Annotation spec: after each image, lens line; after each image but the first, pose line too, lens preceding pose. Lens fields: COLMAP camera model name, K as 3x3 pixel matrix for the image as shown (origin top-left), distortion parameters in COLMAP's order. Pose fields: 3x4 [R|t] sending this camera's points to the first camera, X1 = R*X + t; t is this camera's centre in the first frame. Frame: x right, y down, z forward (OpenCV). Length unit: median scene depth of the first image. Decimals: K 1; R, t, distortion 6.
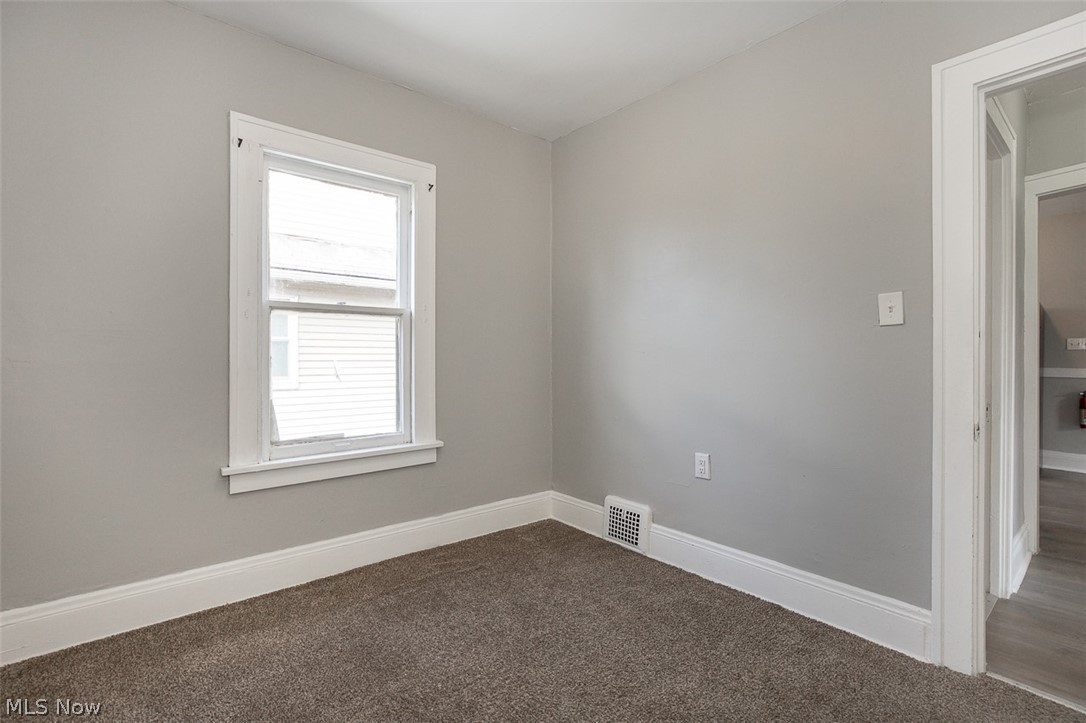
lens RADIAL K [[503.5, 0, 530.5], [0, 503.5, 358.1], [0, 0, 1]] dist [-0.000634, 0.000401]
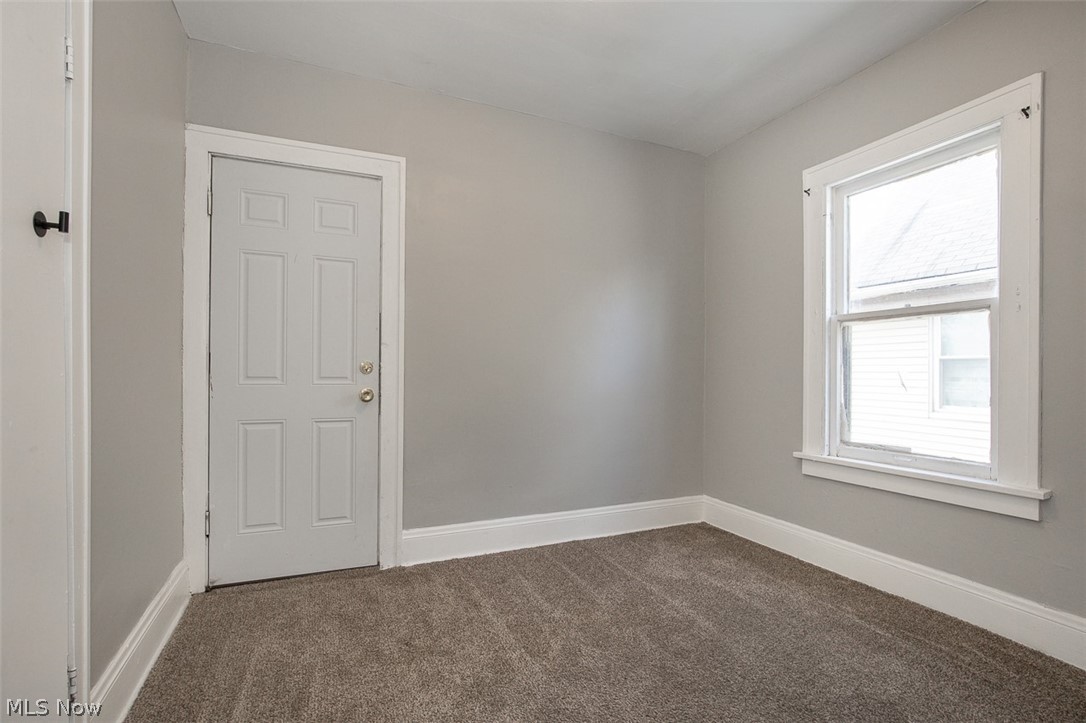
lens RADIAL K [[503.5, 0, 530.5], [0, 503.5, 358.1], [0, 0, 1]] dist [-0.000634, 0.000401]
pose [[-0.279579, -0.022626, -0.959856, 0.743307], [0.000920, 0.999716, -0.023833, 0.009242], [0.960122, -0.007546, -0.279479, 0.638795]]
